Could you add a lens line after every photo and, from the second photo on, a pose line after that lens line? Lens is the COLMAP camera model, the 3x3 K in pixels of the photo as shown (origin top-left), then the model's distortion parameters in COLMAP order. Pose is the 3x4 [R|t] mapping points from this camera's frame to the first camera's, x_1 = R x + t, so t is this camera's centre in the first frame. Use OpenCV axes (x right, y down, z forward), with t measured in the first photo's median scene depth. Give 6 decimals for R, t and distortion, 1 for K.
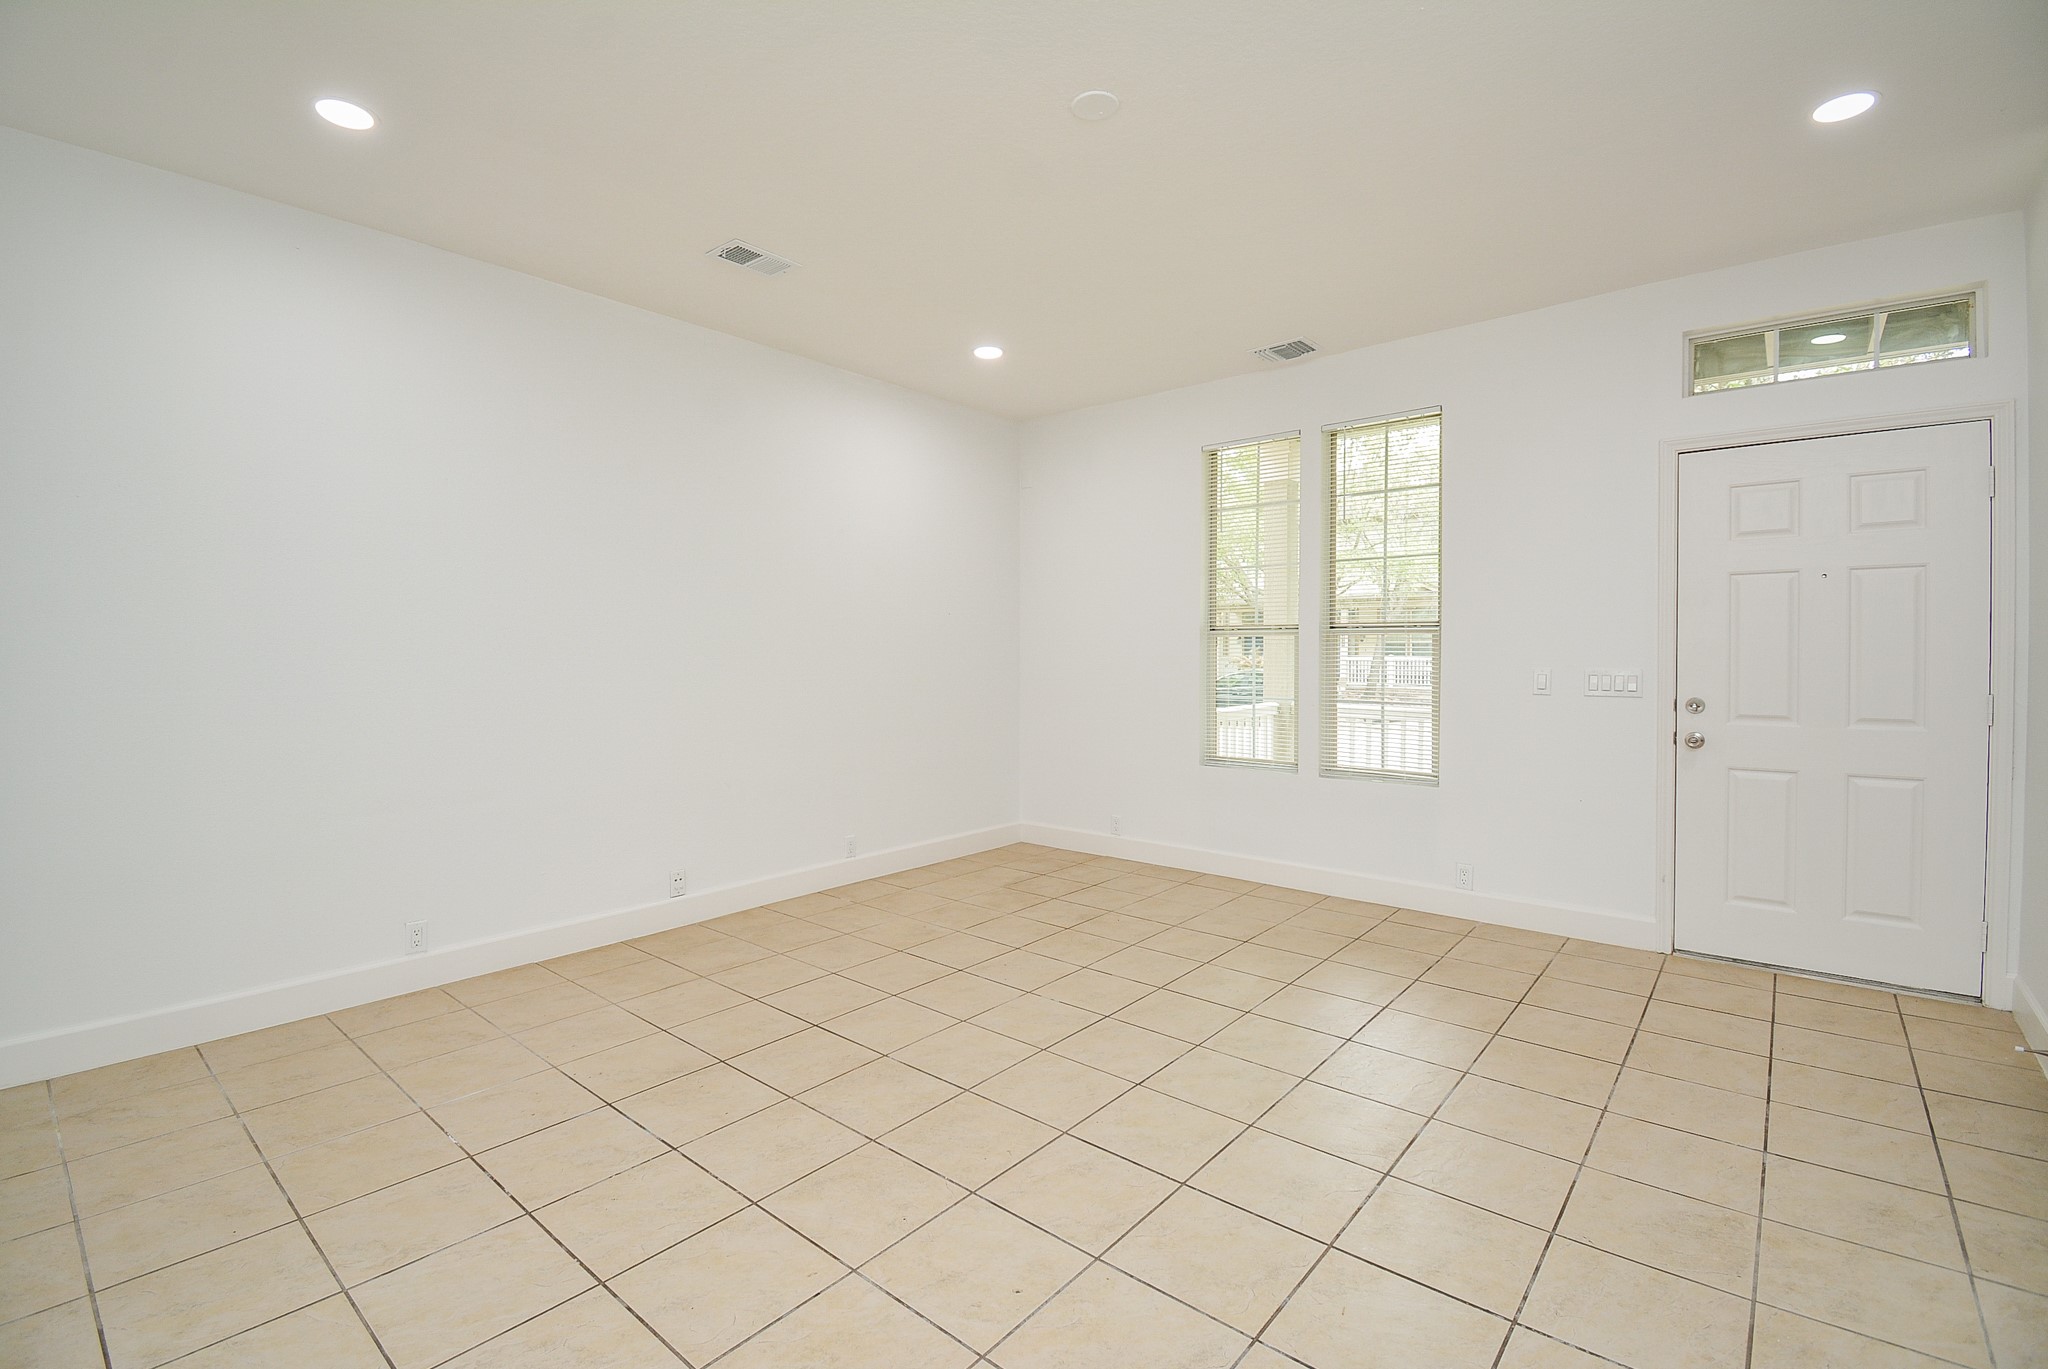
lens RADIAL K [[917.8, 0, 1018.3], [0, 917.8, 664.4], [0, 0, 1]] dist [0.020391, -0.021661]
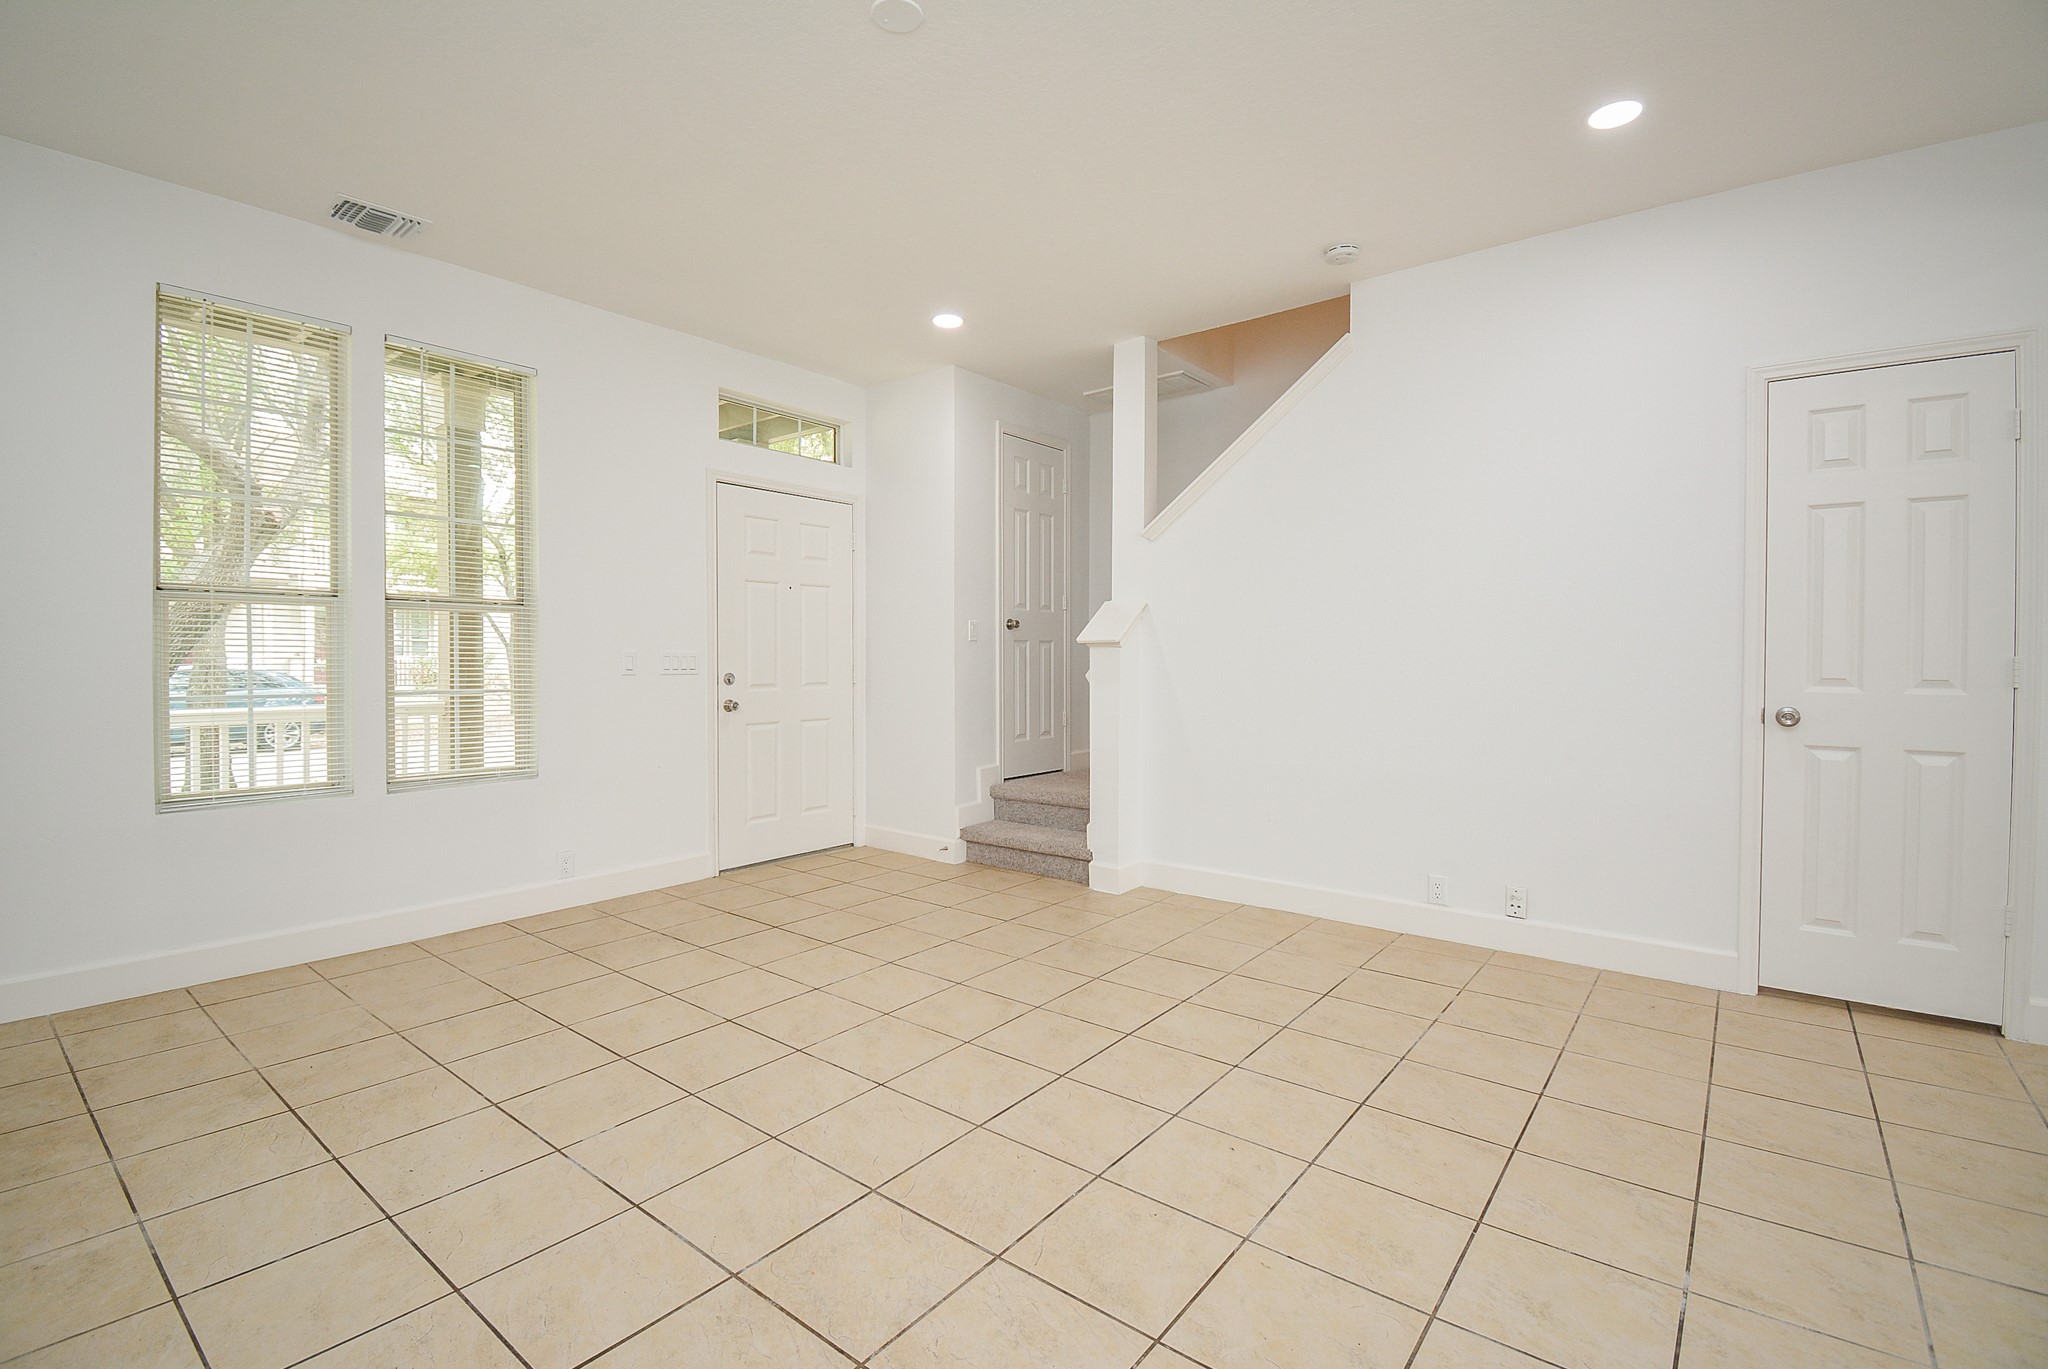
lens RADIAL K [[917.8, 0, 1018.3], [0, 917.8, 664.4], [0, 0, 1]] dist [0.020391, -0.021661]
pose [[-0.028492, -0.009364, 0.999550, -0.570030], [0.009211, 0.999911, 0.009629, 0.015339], [-0.999552, 0.009482, -0.028403, 0.627121]]
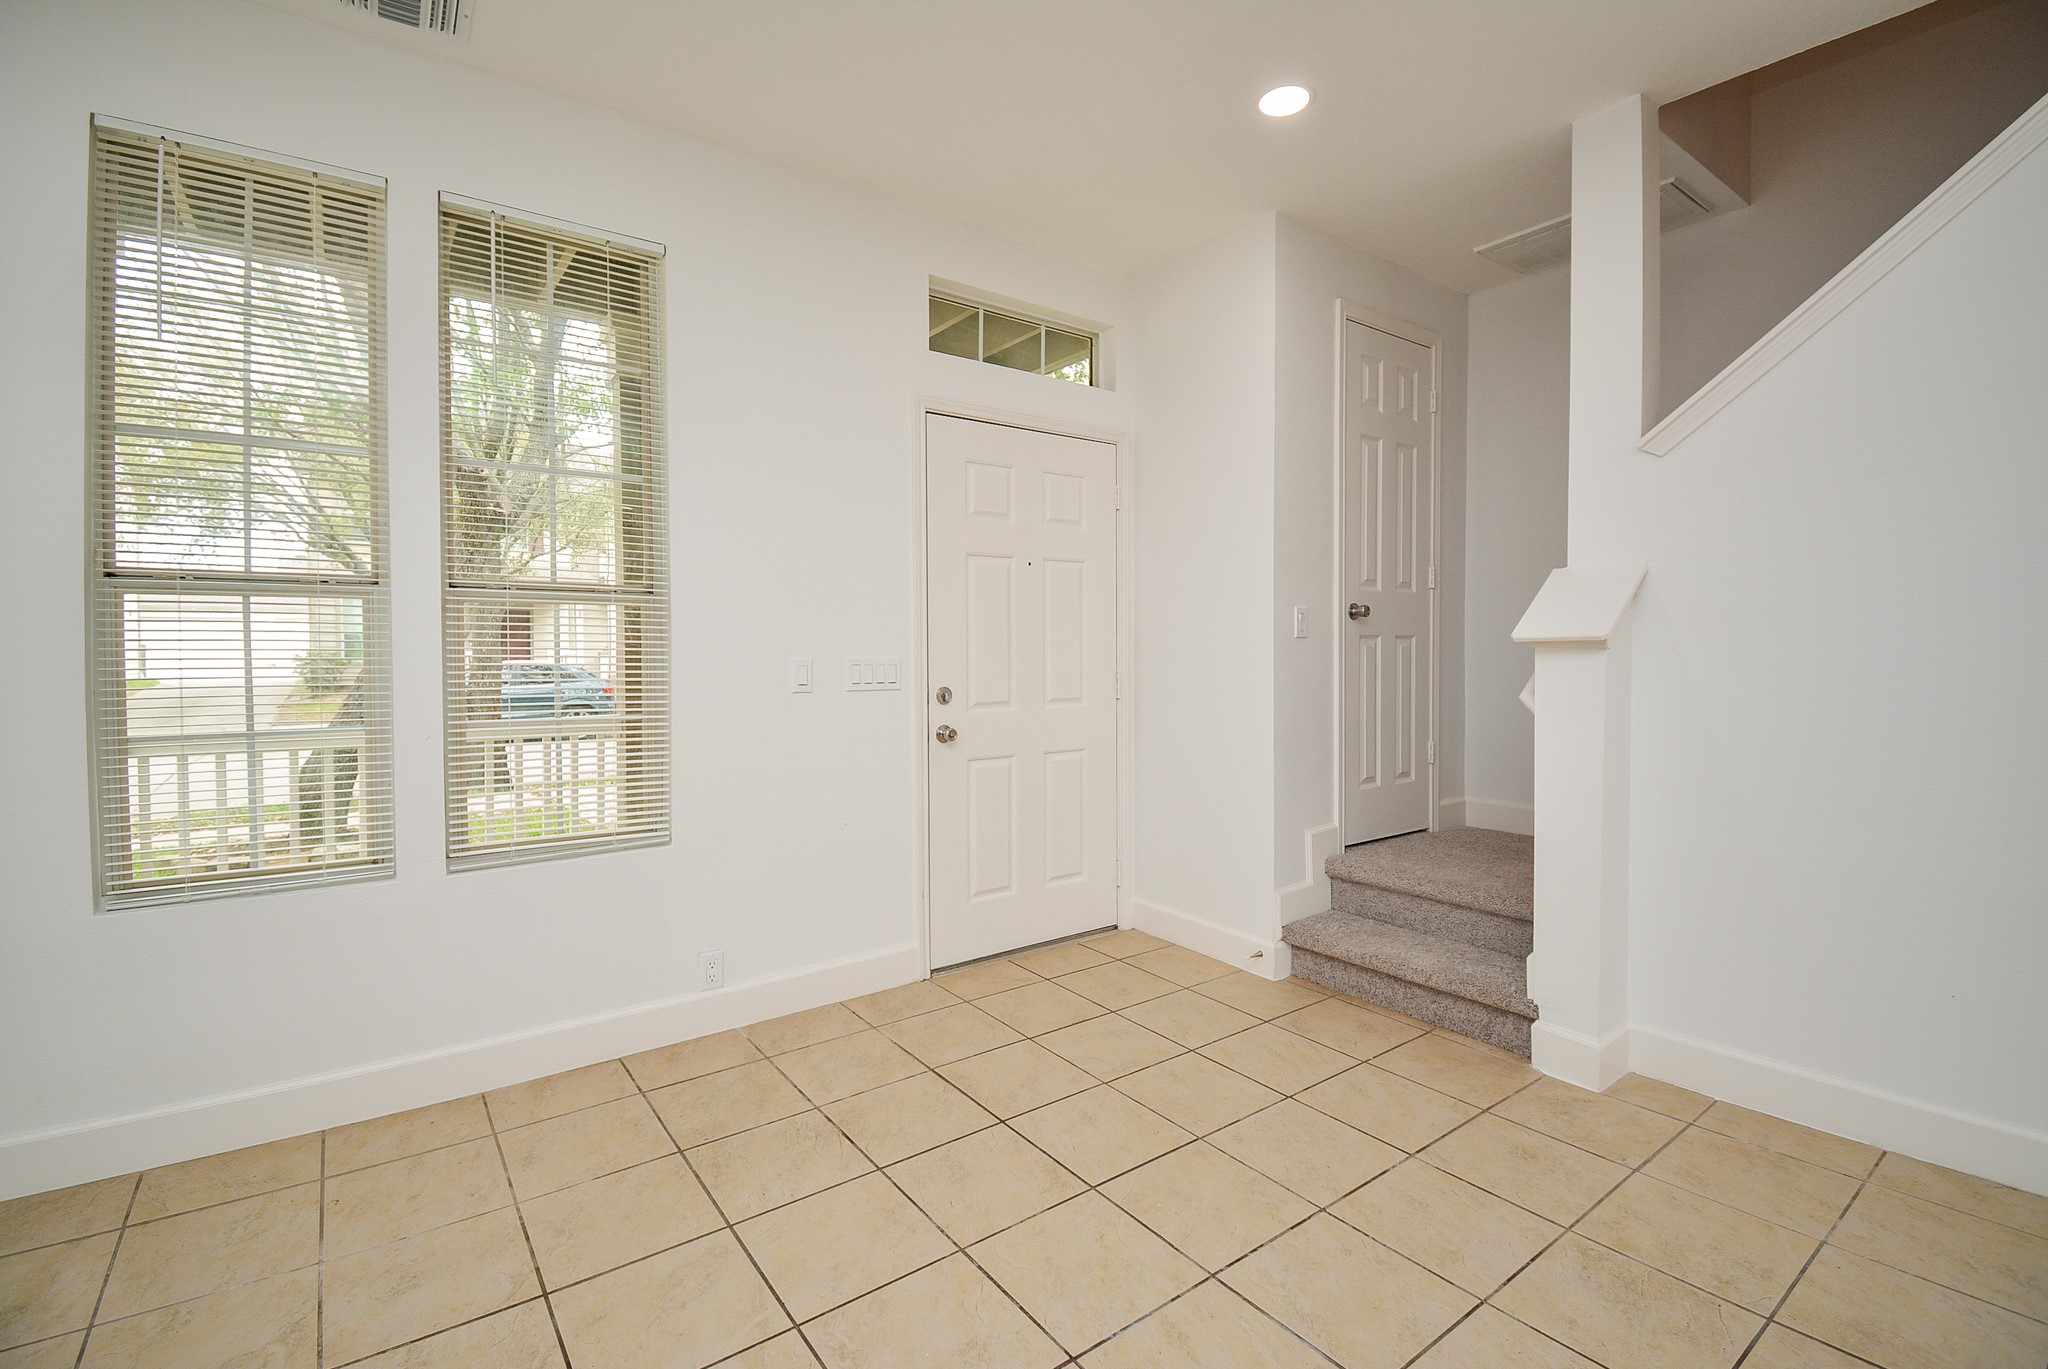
lens RADIAL K [[917.8, 0, 1018.3], [0, 917.8, 664.4], [0, 0, 1]] dist [0.020391, -0.021661]
pose [[0.234451, -0.020093, 0.971920, -0.125006], [0.013055, 0.999761, 0.017519, -0.000950], [-0.972040, 0.008582, 0.234657, 0.714537]]
